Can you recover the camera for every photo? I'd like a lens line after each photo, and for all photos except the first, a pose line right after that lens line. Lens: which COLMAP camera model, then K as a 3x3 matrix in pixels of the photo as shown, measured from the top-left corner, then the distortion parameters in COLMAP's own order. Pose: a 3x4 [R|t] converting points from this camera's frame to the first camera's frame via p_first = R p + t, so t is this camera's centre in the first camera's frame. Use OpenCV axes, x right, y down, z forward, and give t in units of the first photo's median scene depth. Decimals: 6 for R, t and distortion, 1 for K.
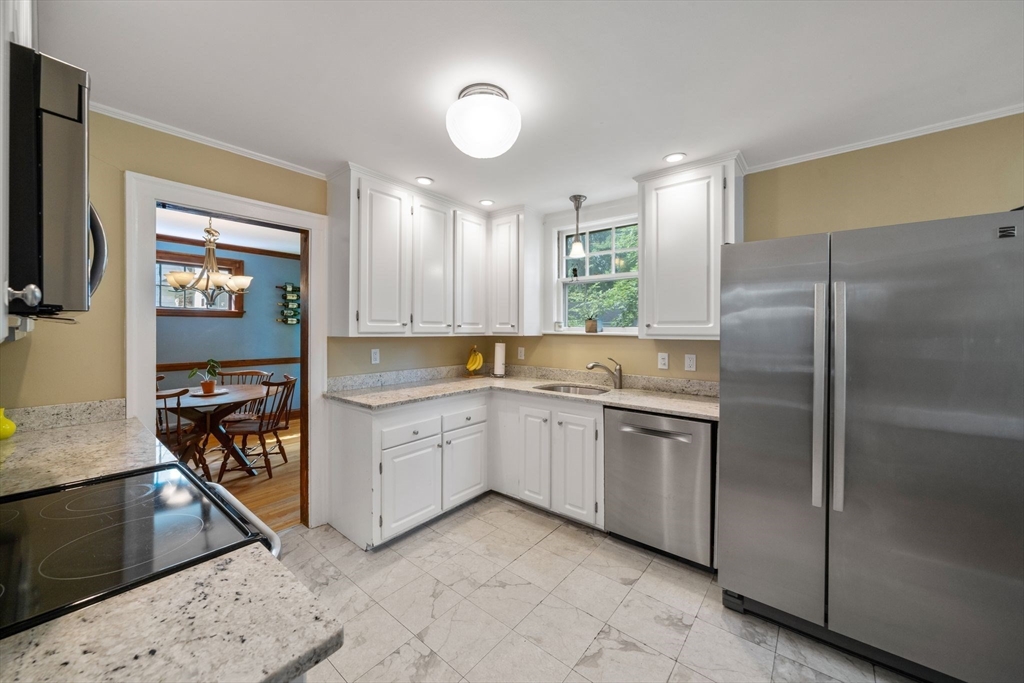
lens RADIAL K [[380.3, 0, 500.0], [0, 380.3, 329.8], [0, 0, 1]] dist [-0.001476, -0.000274]
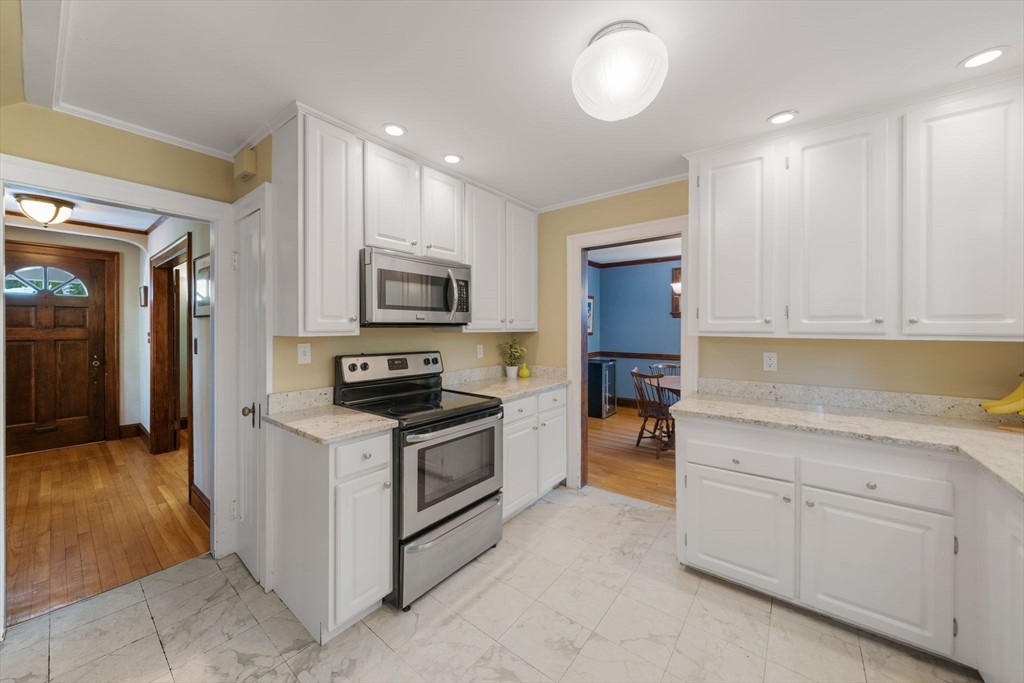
lens RADIAL K [[366.6, 0, 505.0], [0, 366.6, 328.7], [0, 0, 1]] dist [-0.006300, 0.000275]
pose [[0.028669, 0.001287, -0.999588, 0.461910], [-0.001175, 0.999999, 0.001253, 0.000299], [0.999588, 0.001139, 0.028671, 0.462230]]
